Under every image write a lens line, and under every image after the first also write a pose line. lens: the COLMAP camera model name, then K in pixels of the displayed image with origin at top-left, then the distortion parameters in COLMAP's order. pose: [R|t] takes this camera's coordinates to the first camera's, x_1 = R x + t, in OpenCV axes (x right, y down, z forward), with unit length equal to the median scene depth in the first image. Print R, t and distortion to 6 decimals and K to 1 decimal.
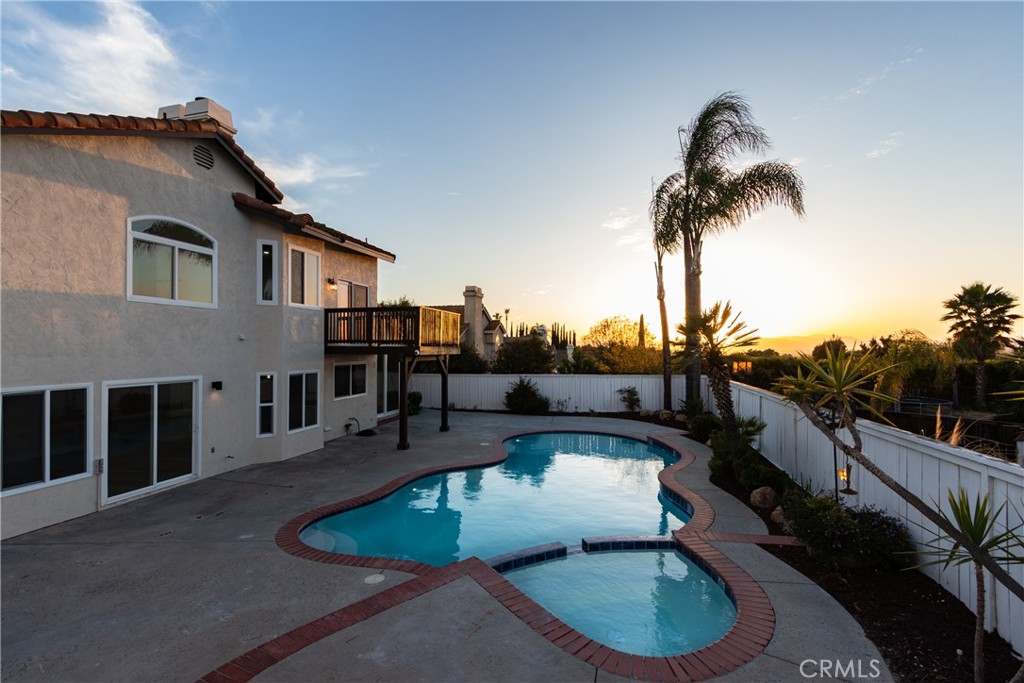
lens RADIAL K [[466.1, 0, 501.9], [0, 466.1, 346.1], [0, 0, 1]] dist [0.007874, -0.002276]
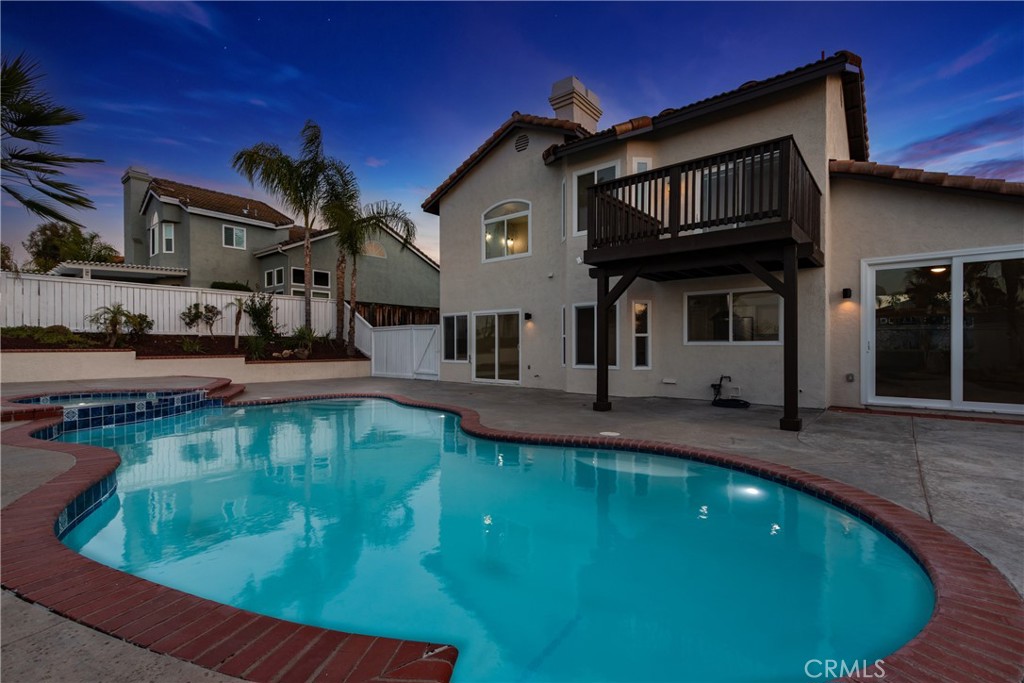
lens RADIAL K [[466.1, 0, 500.8], [0, 466.1, 345.7], [0, 0, 1]] dist [0.007874, -0.002276]
pose [[-0.419865, -0.000466, -0.907587, 0.479108], [0.003937, 0.999990, -0.002334, 0.140413], [0.907578, -0.004553, -0.419858, 1.235187]]
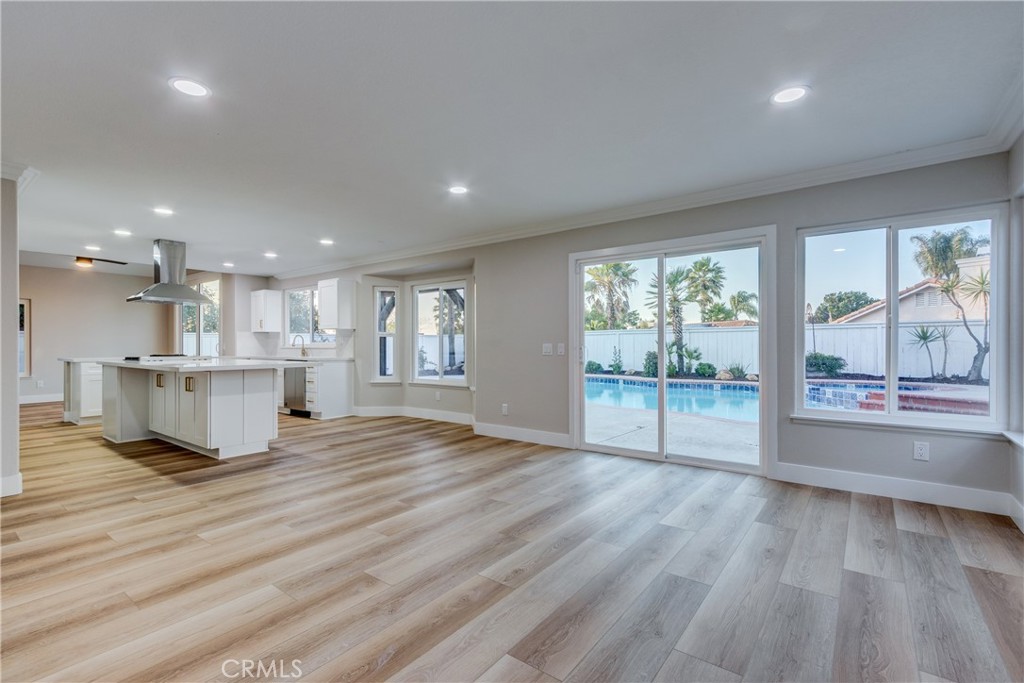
lens RADIAL K [[466.1, 0, 506.2], [0, 466.1, 349.4], [0, 0, 1]] dist [0.007874, -0.002276]
pose [[0.370610, -0.010289, 0.928732, -0.947717], [-0.002372, 0.999925, 0.012024, 0.131487], [-0.928786, -0.006659, 0.370558, 0.724621]]
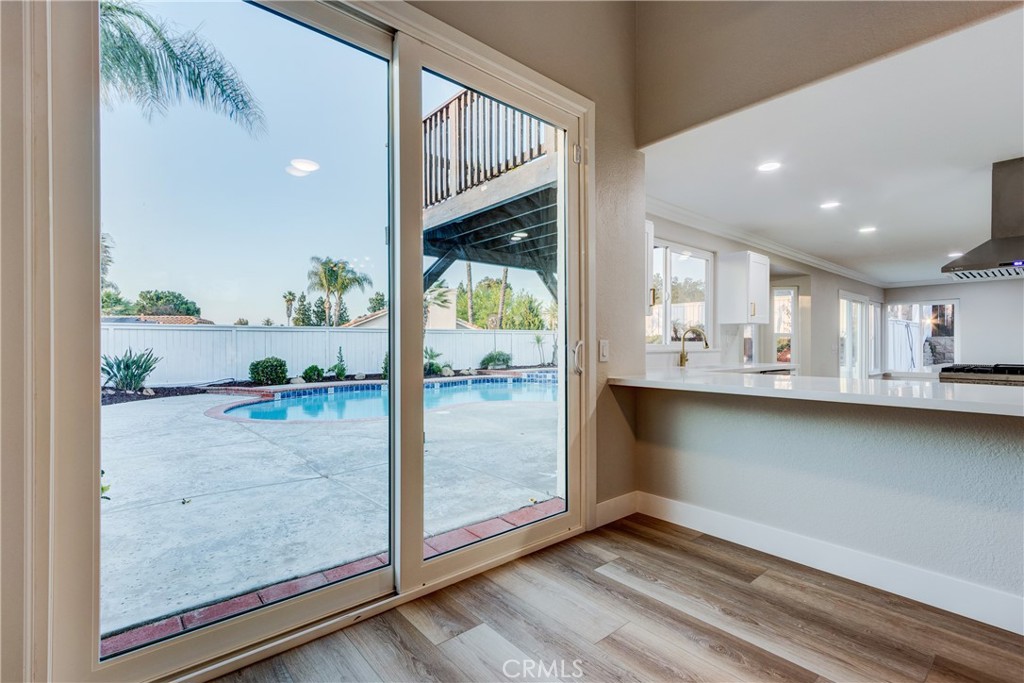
lens RADIAL K [[466.1, 0, 503.2], [0, 466.1, 336.7], [0, 0, 1]] dist [0.007874, -0.002276]
pose [[-0.828563, 0.007269, 0.559848, -0.517487], [-0.004607, 0.999793, -0.019800, 0.134991], [-0.559877, -0.018985, -0.828358, 1.669143]]
